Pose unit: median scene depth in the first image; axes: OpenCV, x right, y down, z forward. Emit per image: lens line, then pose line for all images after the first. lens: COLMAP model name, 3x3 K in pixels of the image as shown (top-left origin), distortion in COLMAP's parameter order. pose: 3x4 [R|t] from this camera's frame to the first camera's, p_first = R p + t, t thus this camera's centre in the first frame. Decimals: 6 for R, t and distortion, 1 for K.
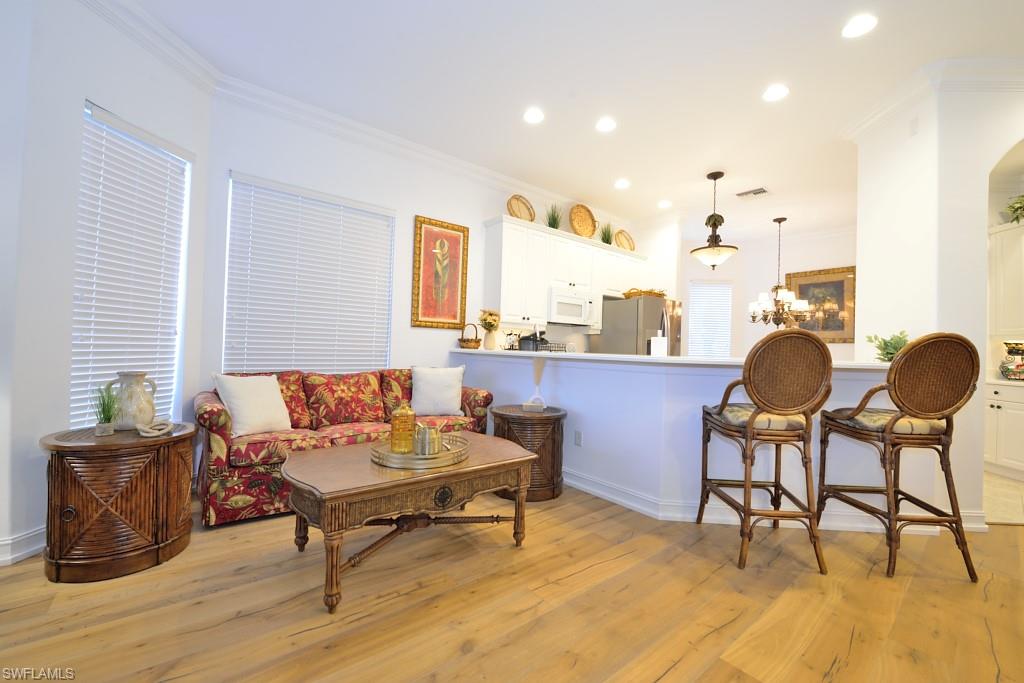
lens RADIAL K [[407.3, 0, 512.0], [0, 407.3, 341.5], [0, 0, 1]] dist [-0.018863, -0.000428]
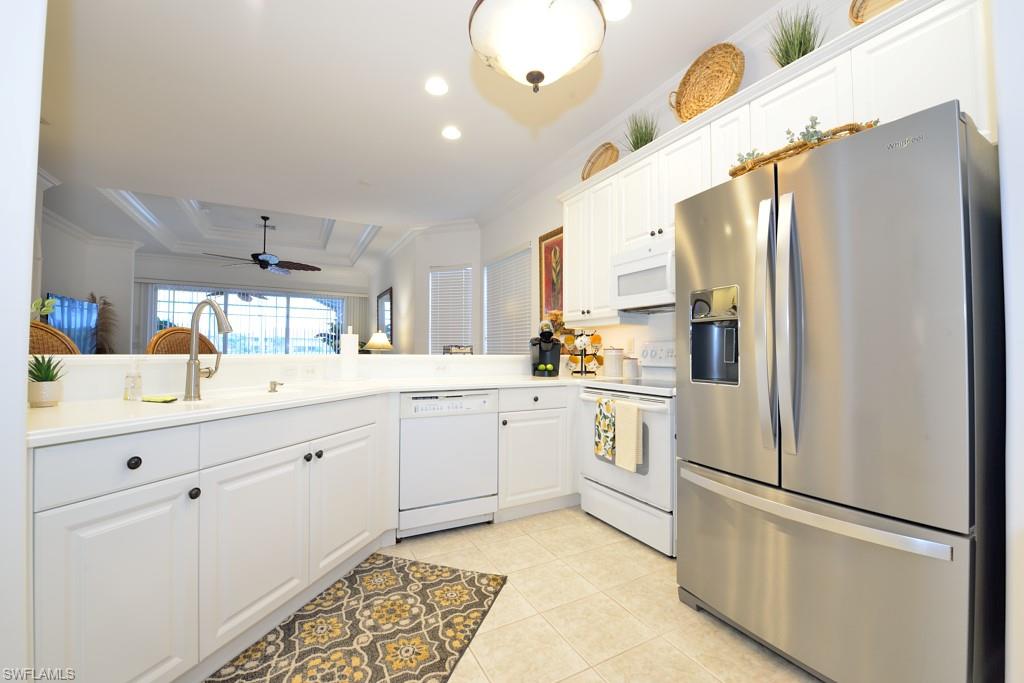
lens RADIAL K [[407.3, 0, 512.0], [0, 407.3, 341.5], [0, 0, 1]] dist [-0.018863, -0.000428]
pose [[-0.181336, -0.059703, -0.981607, 0.816069], [0.000545, 0.998149, -0.060810, 0.040113], [0.983421, -0.011562, -0.180967, 1.081887]]
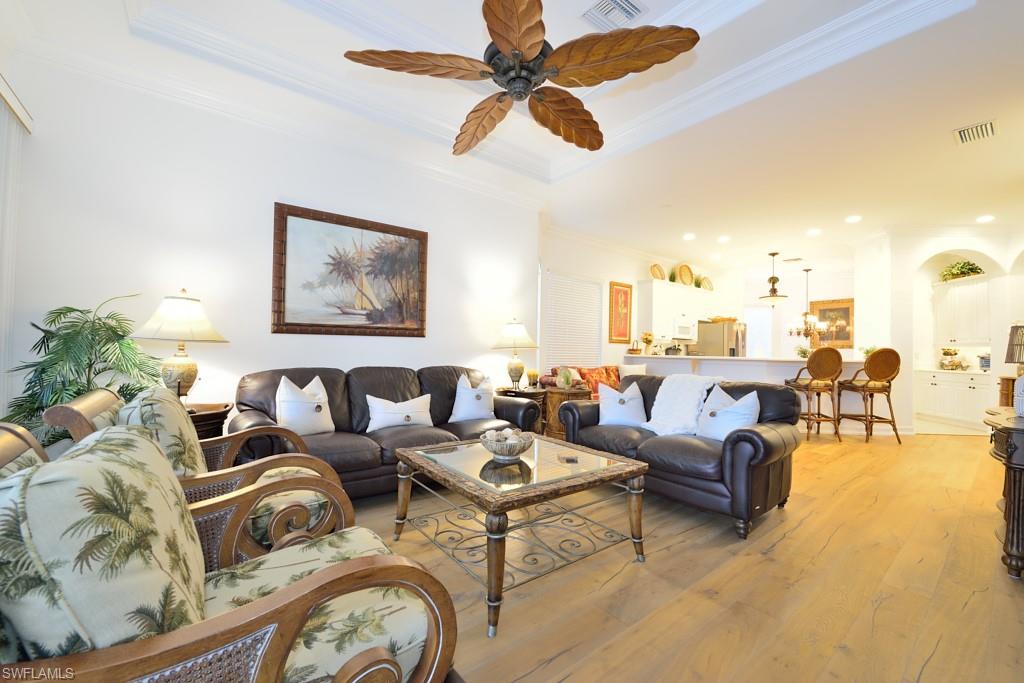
lens RADIAL K [[407.3, 0, 512.0], [0, 407.3, 341.5], [0, 0, 1]] dist [-0.018863, -0.000428]
pose [[0.999862, -0.008135, -0.014474, -0.628043], [0.008022, 0.999937, -0.007830, -0.029871], [0.014536, 0.007713, 0.999865, -0.787151]]
